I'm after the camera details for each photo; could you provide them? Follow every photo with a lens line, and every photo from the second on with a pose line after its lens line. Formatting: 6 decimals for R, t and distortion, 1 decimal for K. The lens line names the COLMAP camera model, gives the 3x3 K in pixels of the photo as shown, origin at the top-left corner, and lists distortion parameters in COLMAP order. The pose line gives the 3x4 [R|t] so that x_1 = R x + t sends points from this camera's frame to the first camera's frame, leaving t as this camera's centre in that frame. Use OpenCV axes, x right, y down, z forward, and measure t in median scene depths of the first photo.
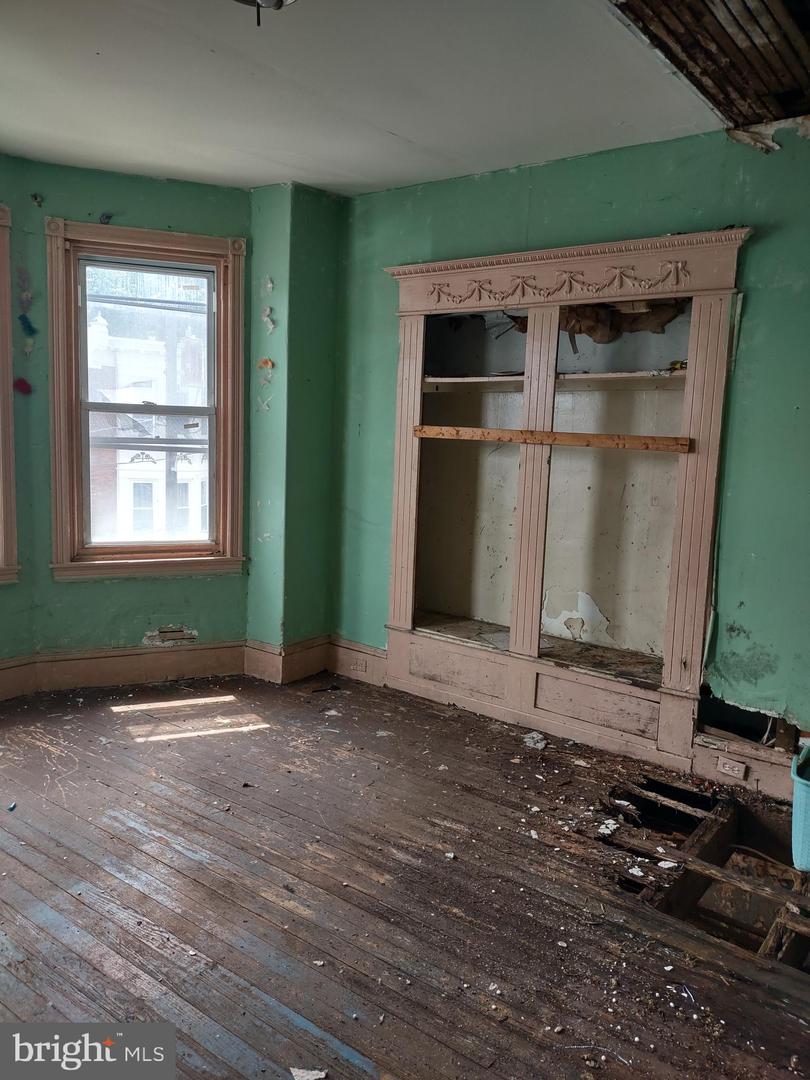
lens RADIAL K [[796.5, 0, 404.5], [0, 796.5, 519.7], [0, 0, 1]] dist [0.084327, -0.121574]
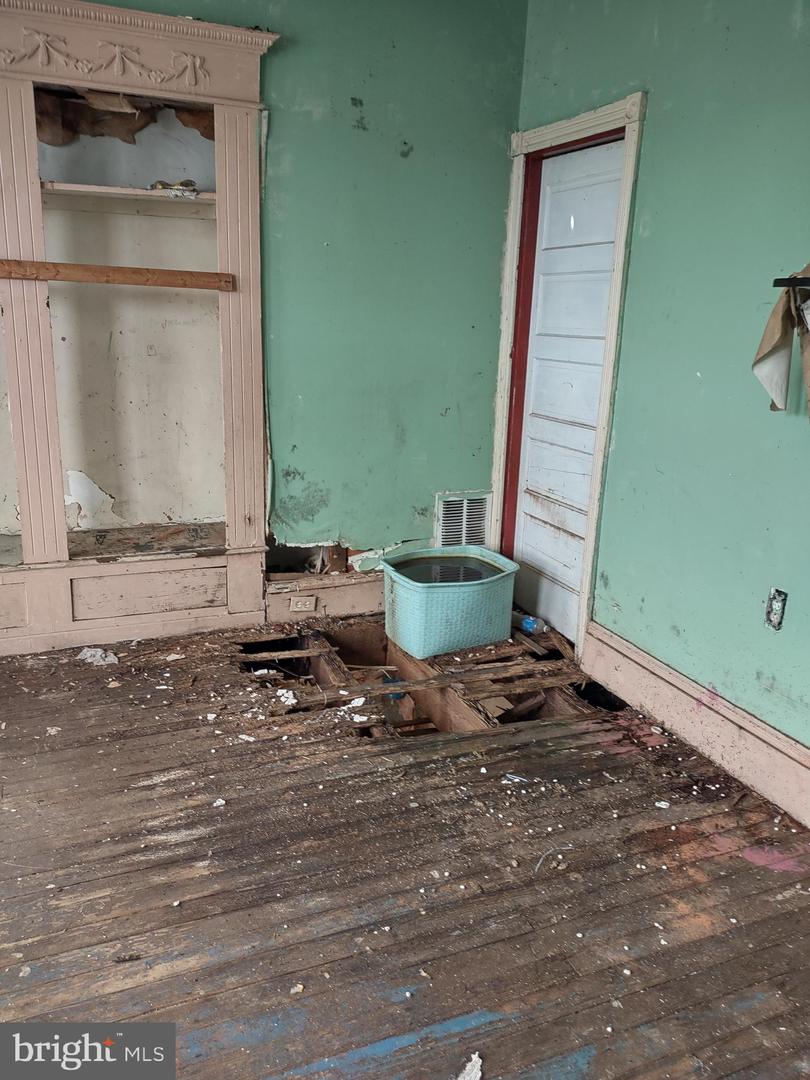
lens RADIAL K [[804.0, 0, 400.1], [0, 804.0, 526.5], [0, 0, 1]] dist [0.079368, -0.134316]
pose [[0.516777, -0.238629, 0.822191, -0.356016], [0.084445, 0.969893, 0.228421, -0.018191], [-0.851945, -0.048612, 0.521369, 0.340598]]
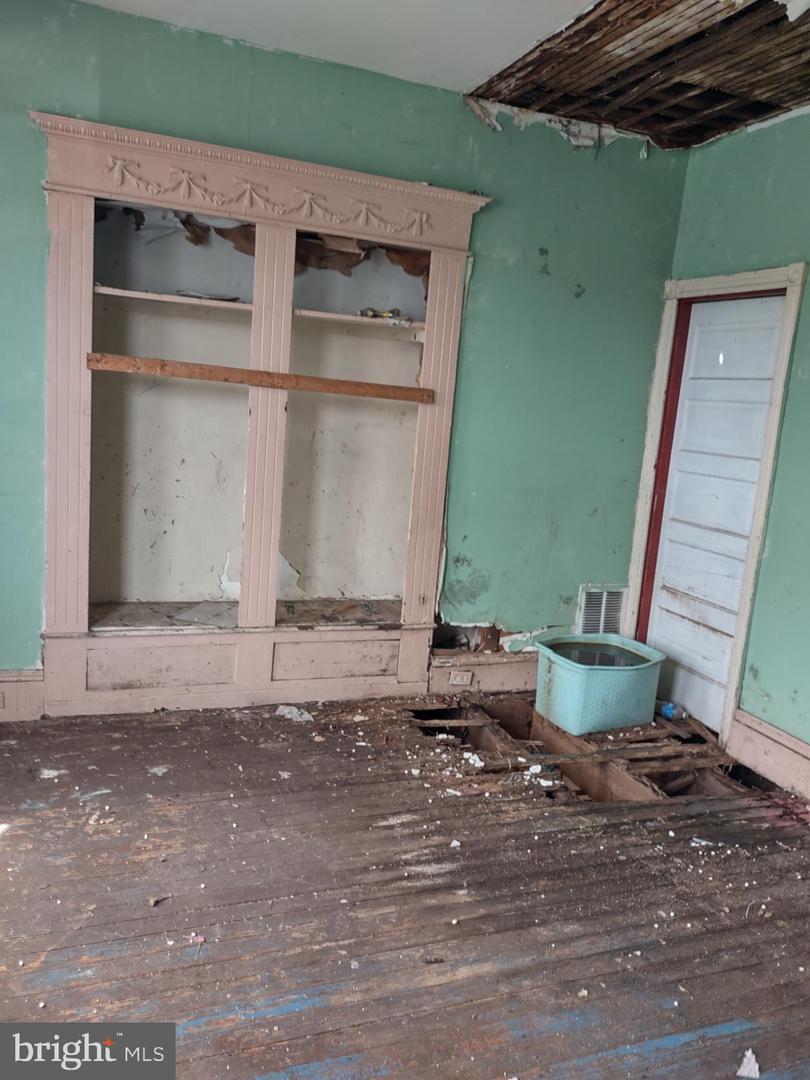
lens RADIAL K [[808.5, 0, 404.2], [0, 808.5, 531.6], [0, 0, 1]] dist [0.074637, -0.138138]
pose [[0.542333, -0.127654, 0.830409, -0.563231], [0.033074, 0.990868, 0.130720, -0.054905], [-0.839512, -0.043428, 0.541603, 0.432671]]
